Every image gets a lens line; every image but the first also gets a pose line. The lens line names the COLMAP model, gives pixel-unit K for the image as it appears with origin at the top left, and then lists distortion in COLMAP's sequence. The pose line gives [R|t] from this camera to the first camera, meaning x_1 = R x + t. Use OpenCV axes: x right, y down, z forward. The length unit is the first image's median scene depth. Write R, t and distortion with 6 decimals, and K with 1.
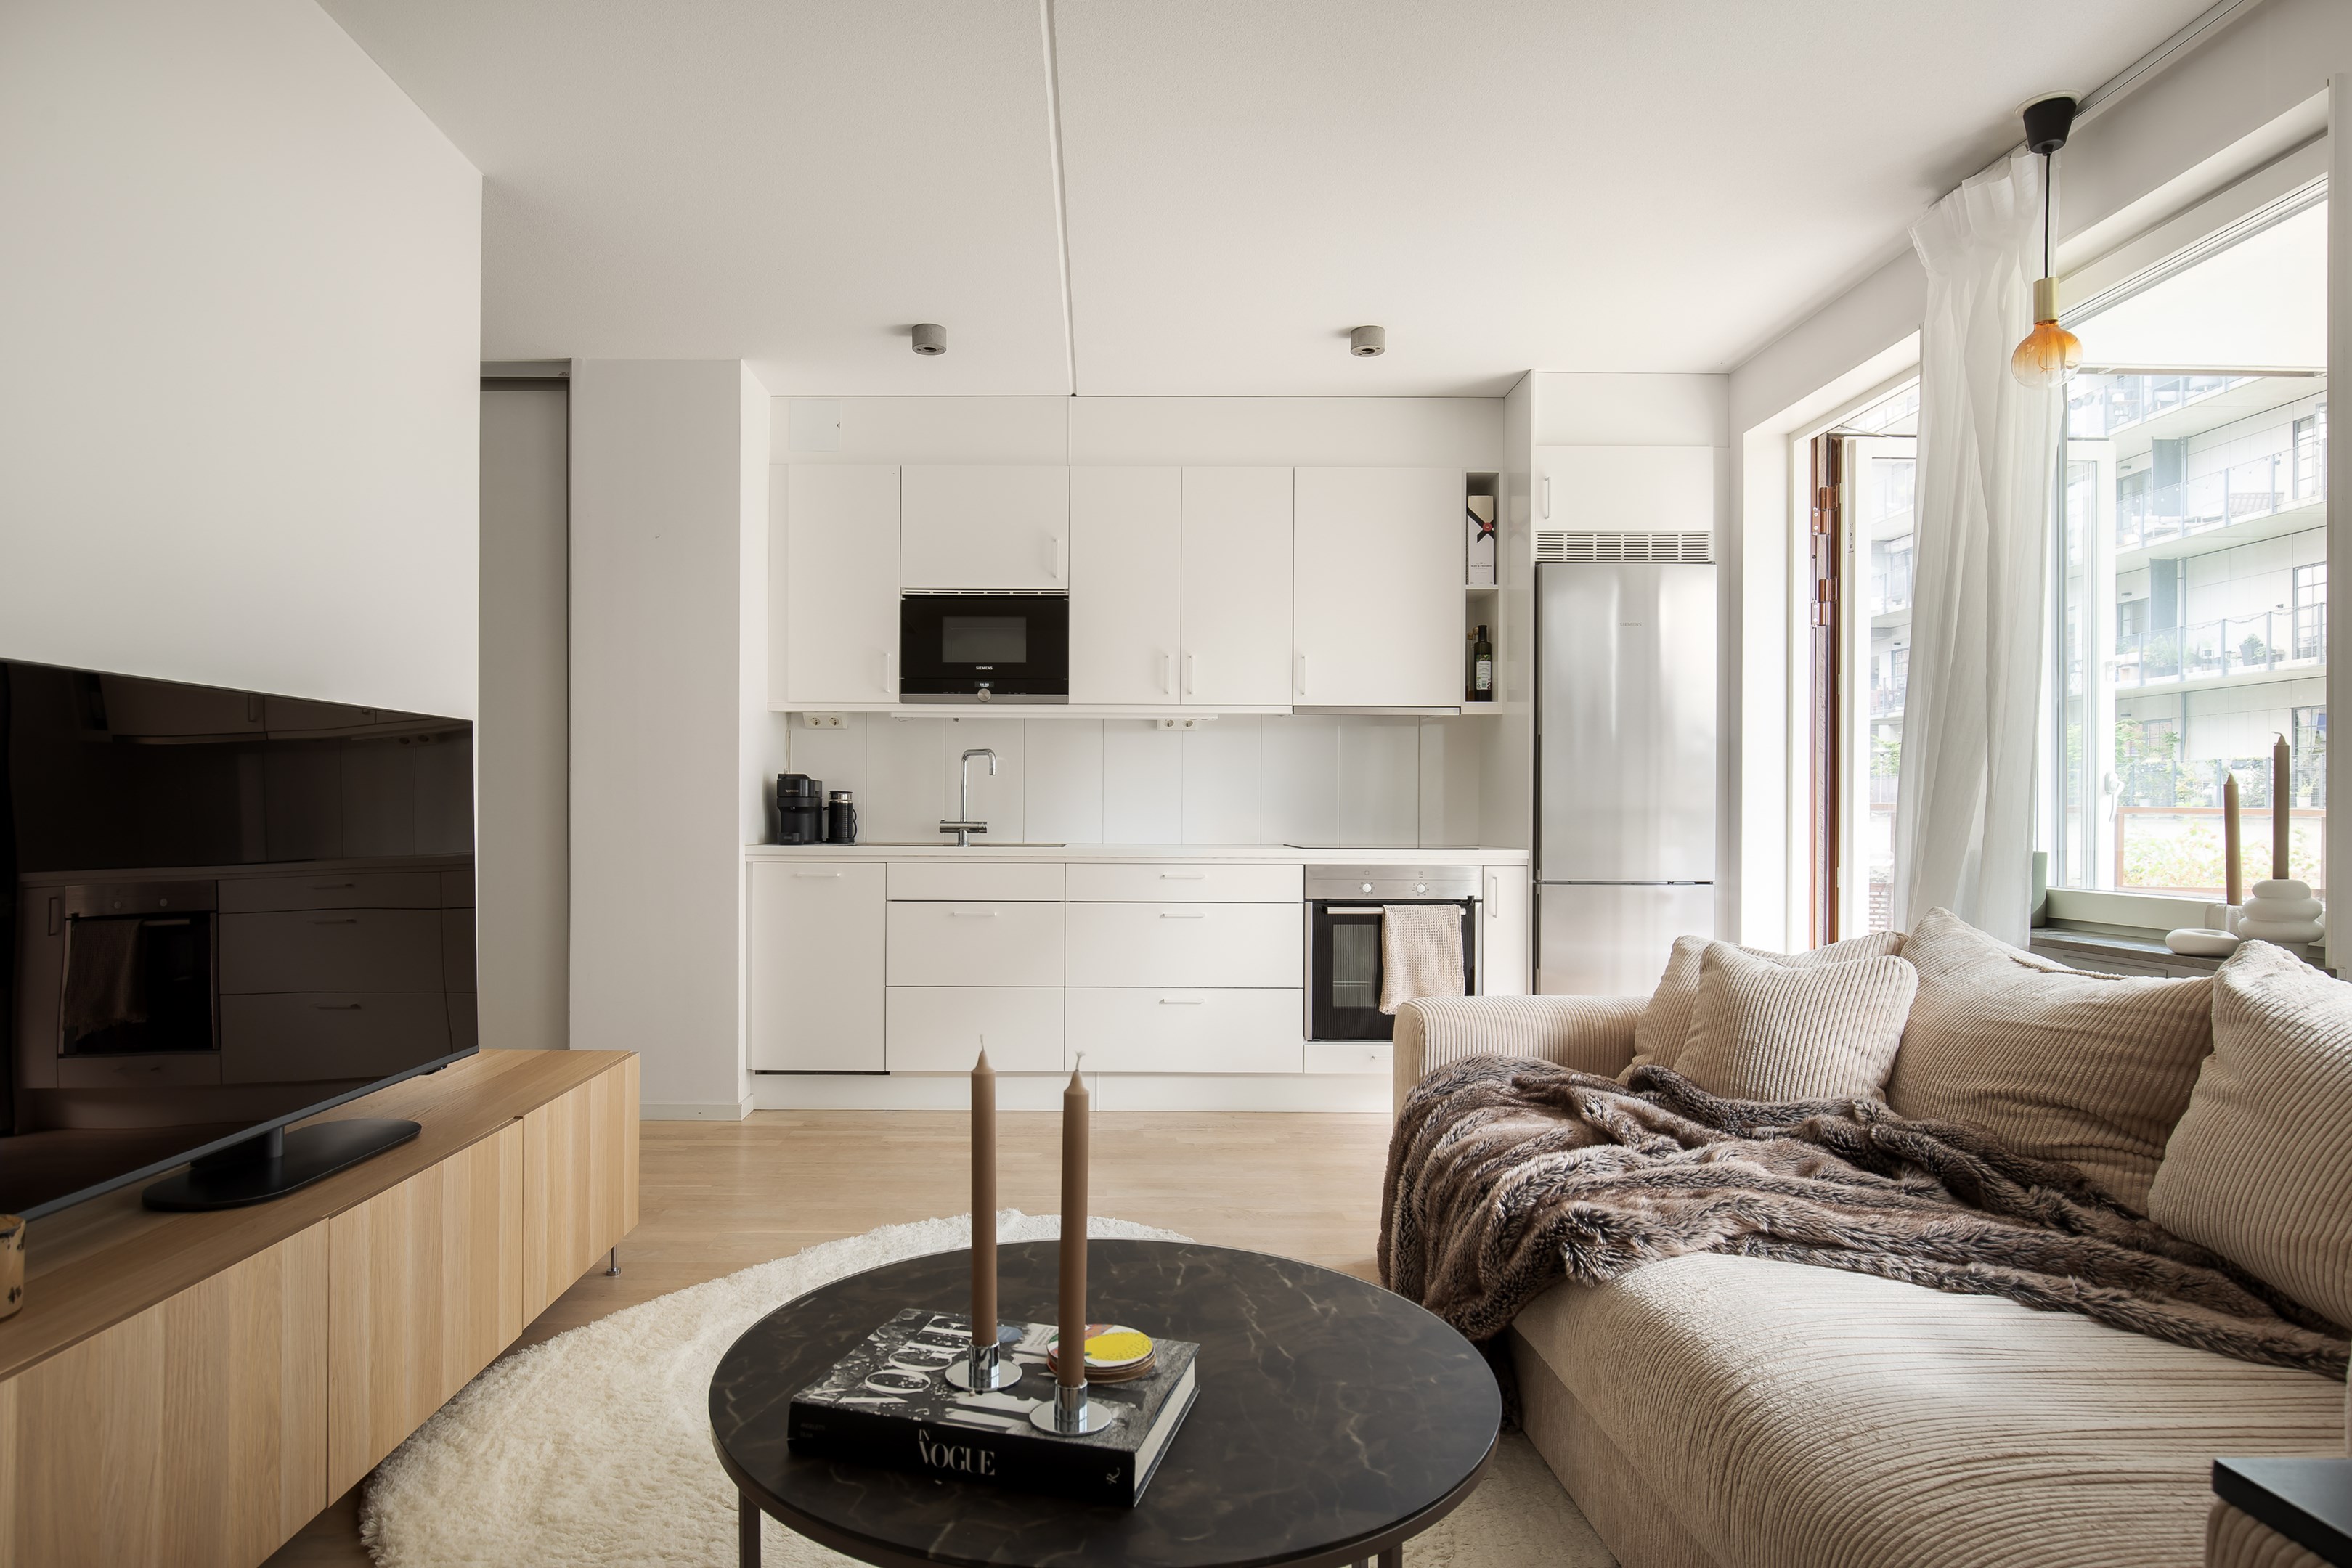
lens RADIAL K [[1343.2, 0, 1096.4], [0, 1343.2, 813.1], [0, 0, 1]] dist [-0.006426, 0.001100]
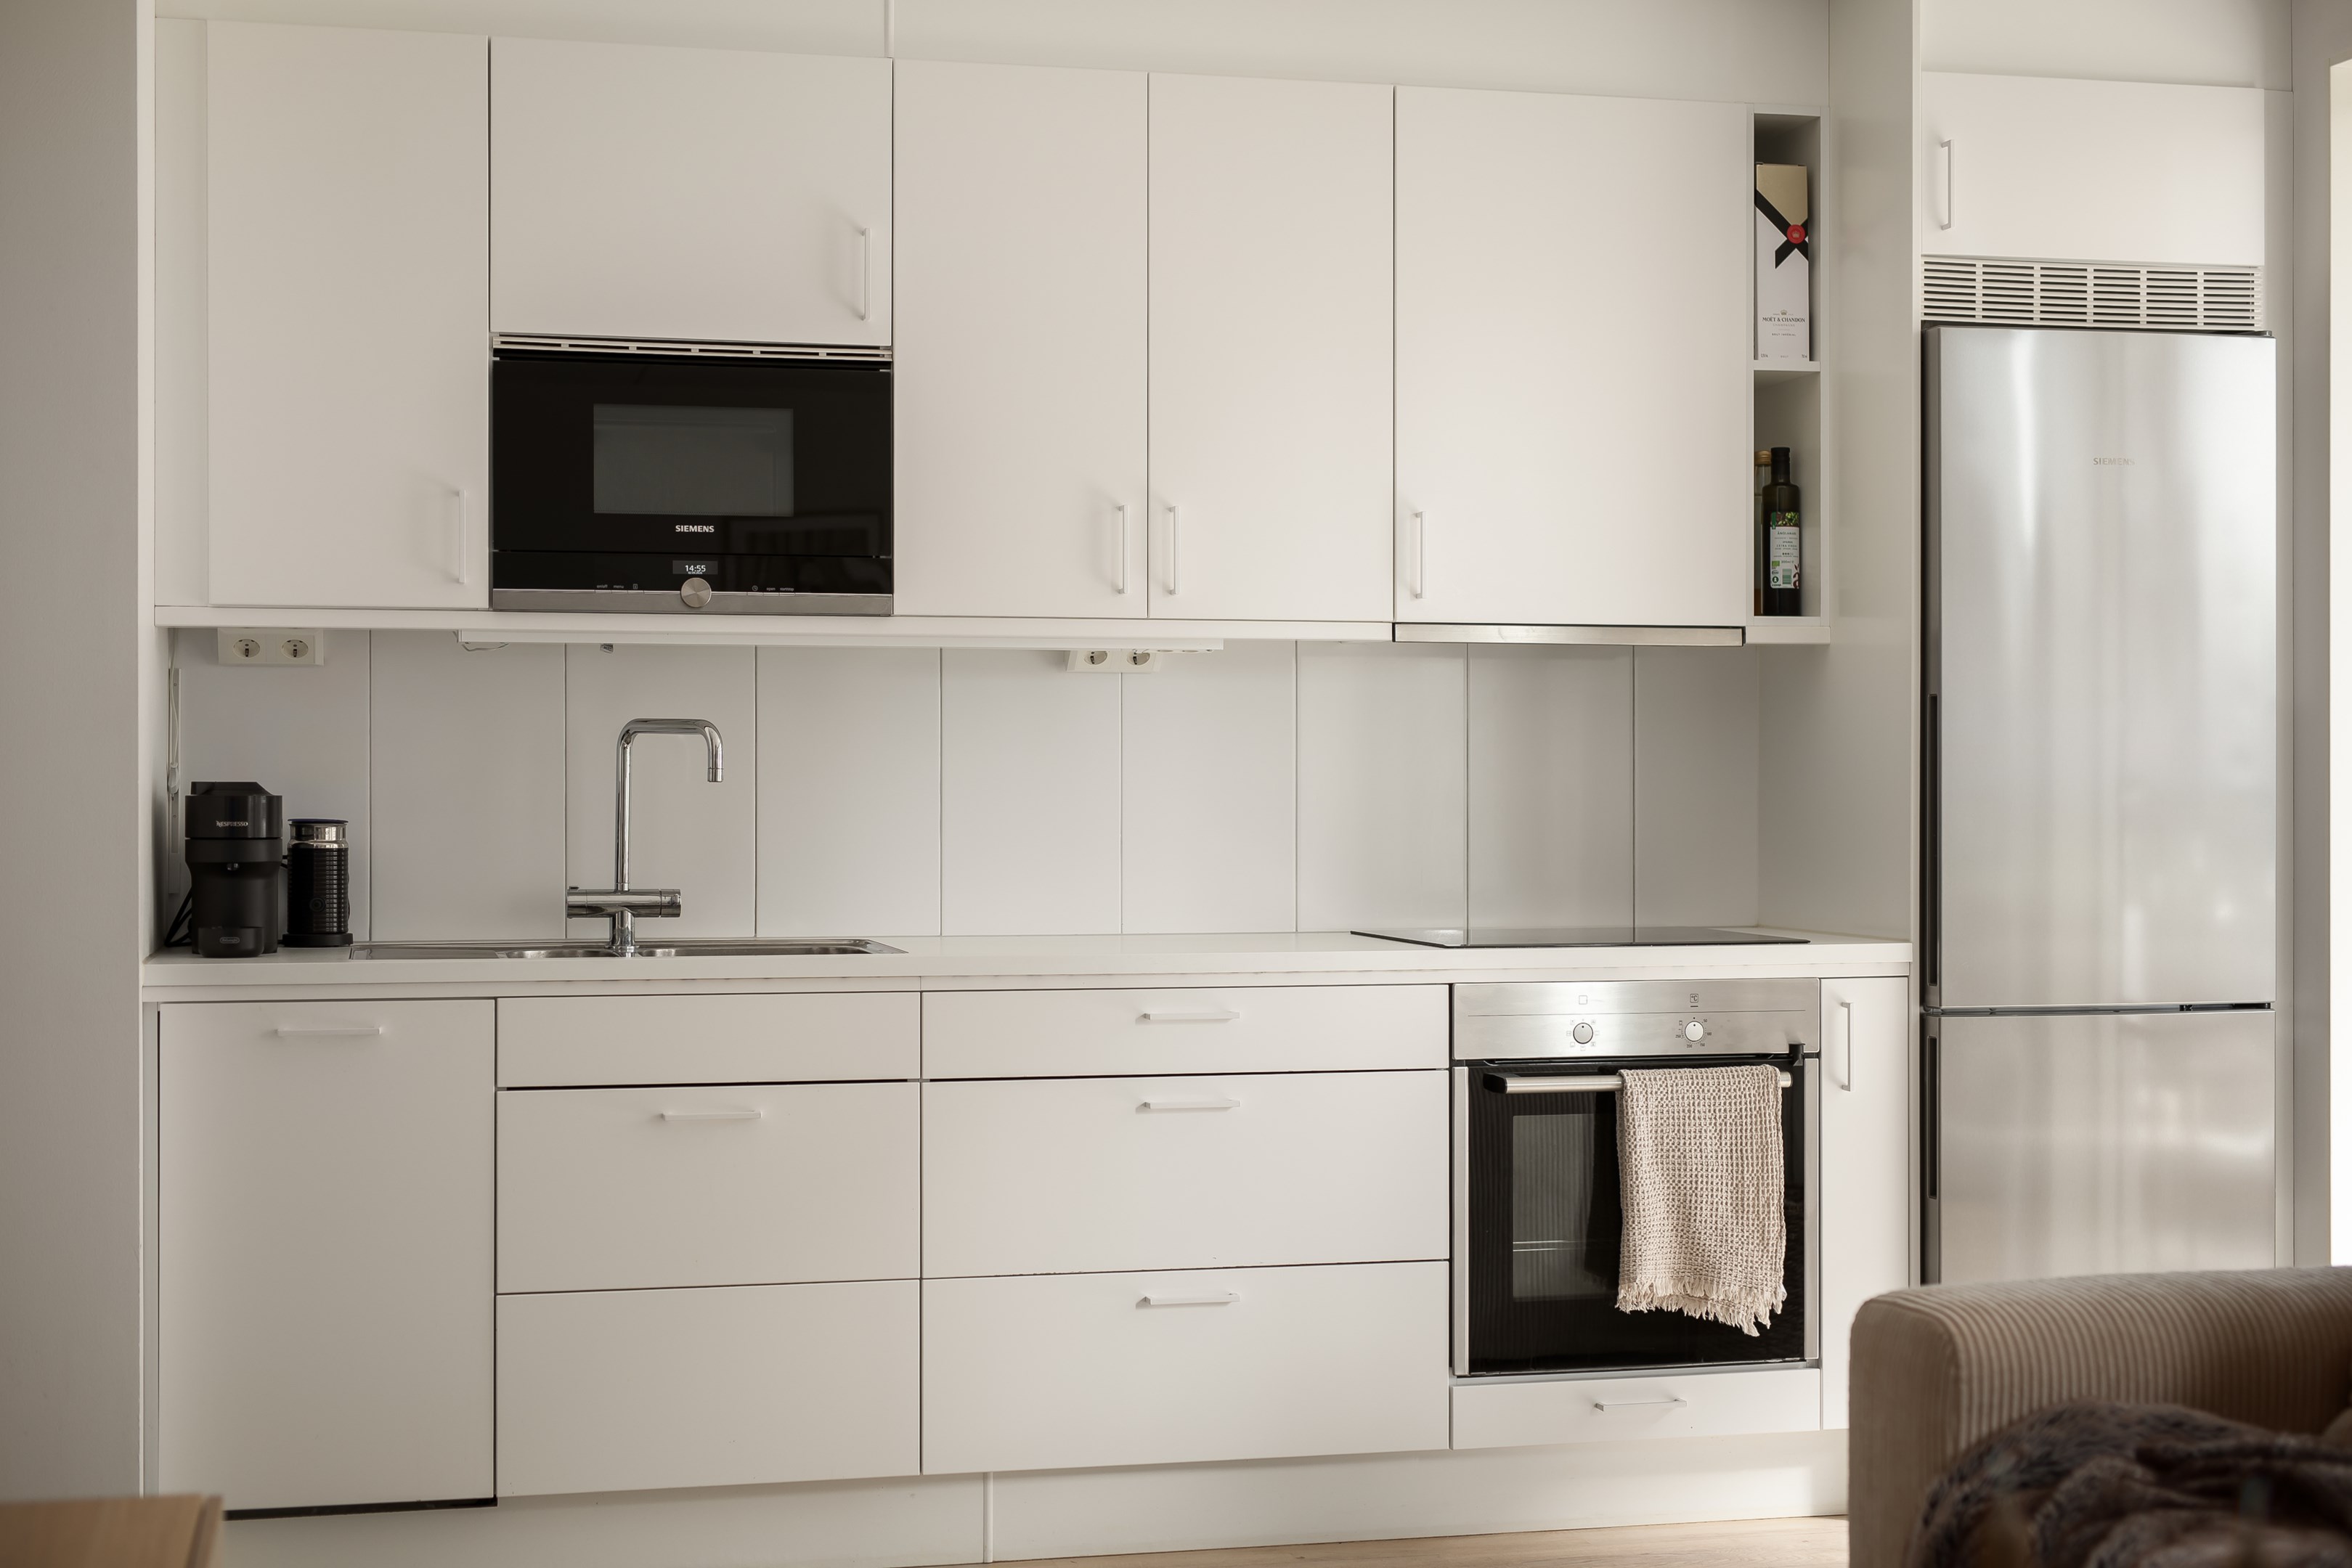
lens RADIAL K [[3353.3, 0, 1176.0], [0, 3353.3, 784.0], [0, 0, 1]] dist [0.018421, -0.062076]
pose [[0.970966, -0.005182, 0.239162, -0.199846], [0.004956, 0.999987, 0.001548, -0.030197], [-0.239167, -0.000318, 0.970978, -0.064441]]
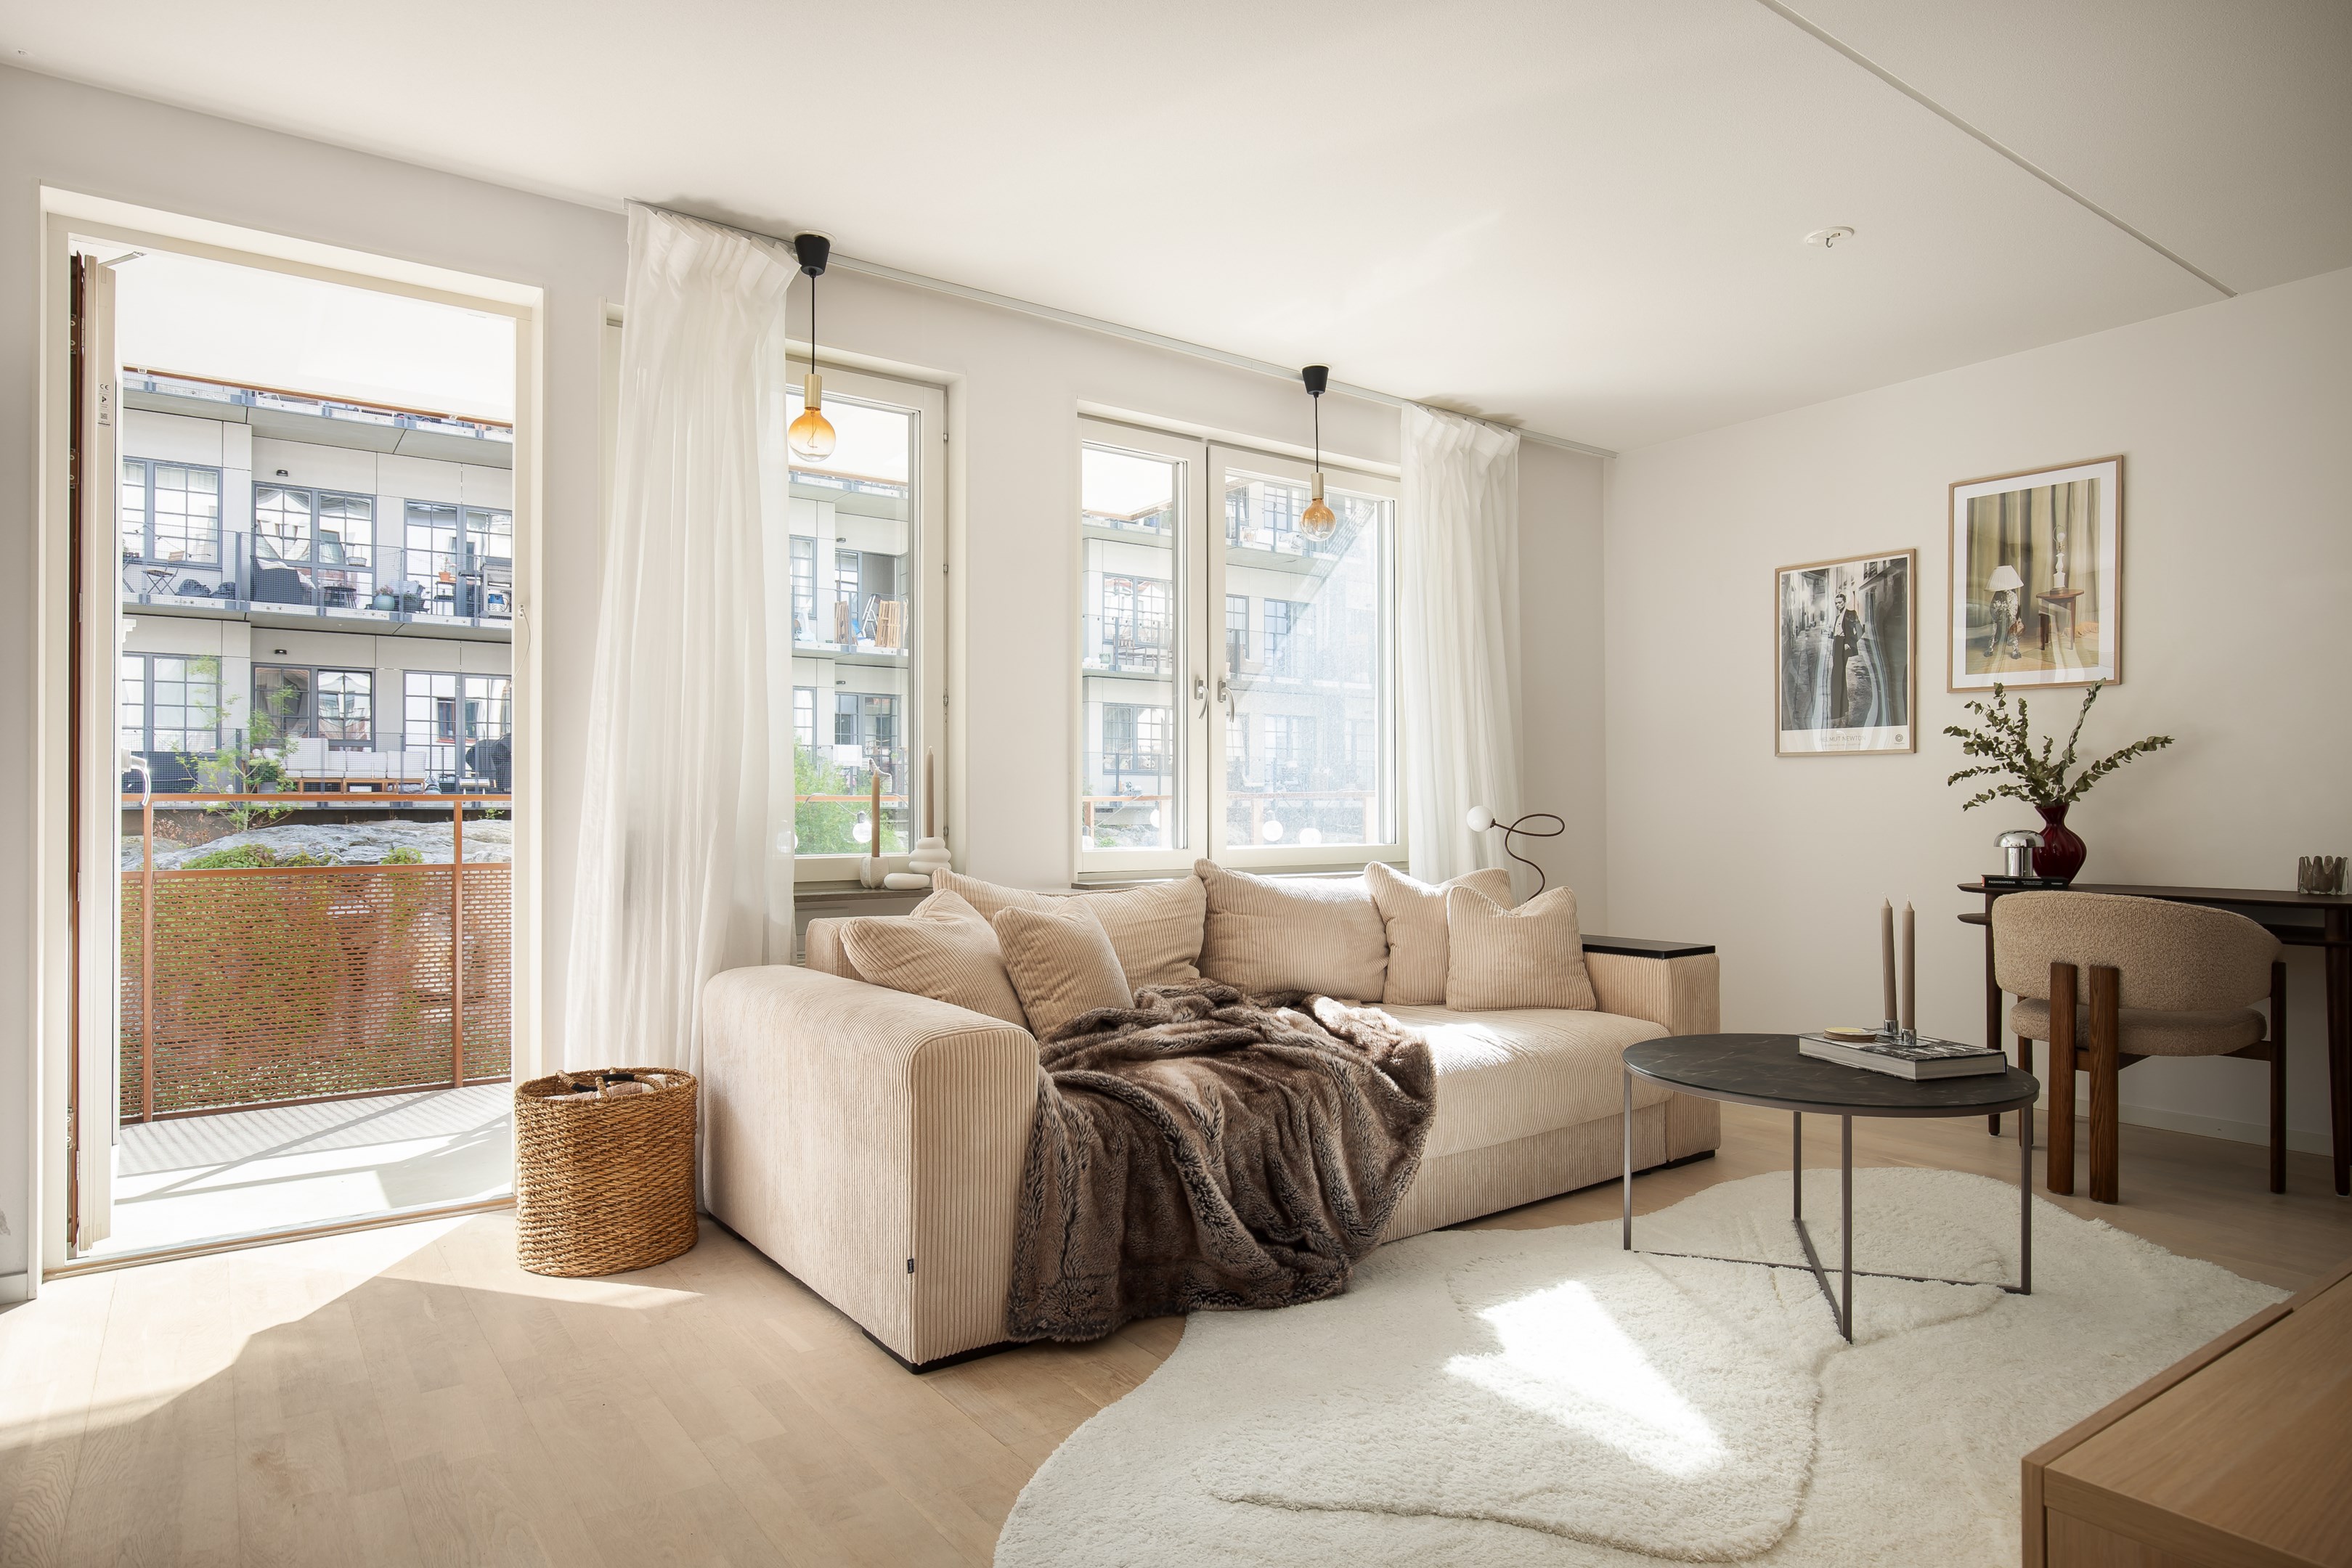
lens RADIAL K [[1350.2, 0, 1176.6], [0, 1350.2, 804.0], [0, 0, 1]] dist [-0.002733, 0.001350]
pose [[-0.591073, -0.000966, 0.806617, -0.325425], [-0.000581, 1.000000, 0.000771, 0.003706], [-0.806618, -0.000013, -0.591074, 0.913847]]
